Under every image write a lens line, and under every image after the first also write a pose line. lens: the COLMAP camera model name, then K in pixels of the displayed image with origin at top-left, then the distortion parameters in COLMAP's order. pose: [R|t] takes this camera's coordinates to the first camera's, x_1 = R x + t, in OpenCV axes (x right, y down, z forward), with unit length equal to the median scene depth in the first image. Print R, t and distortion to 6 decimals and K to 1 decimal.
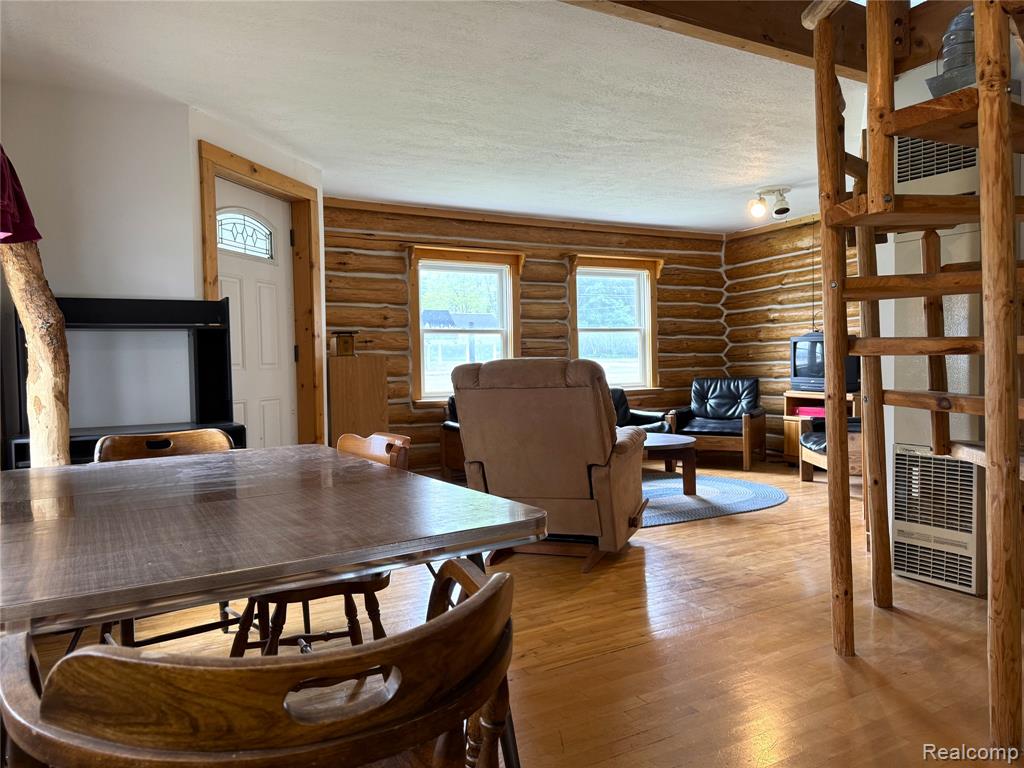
lens RADIAL K [[692.7, 0, 517.1], [0, 692.7, 390.8], [0, 0, 1]] dist [-0.026726, -0.013755]
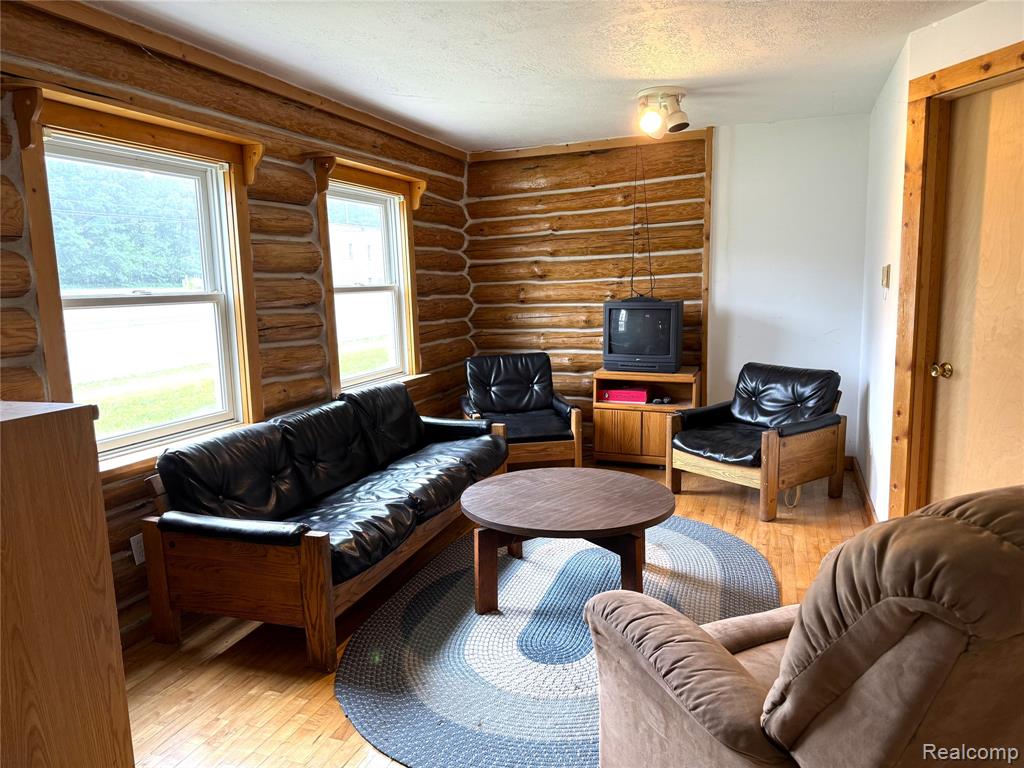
lens RADIAL K [[692.7, 0, 531.7], [0, 692.7, 452.4], [0, 0, 1]] dist [-0.026726, -0.013755]
pose [[0.773044, -0.139576, 0.618806, -0.176586], [0.028872, 0.982224, 0.185479, -0.059844], [-0.633695, -0.125517, 0.763332, 0.445865]]
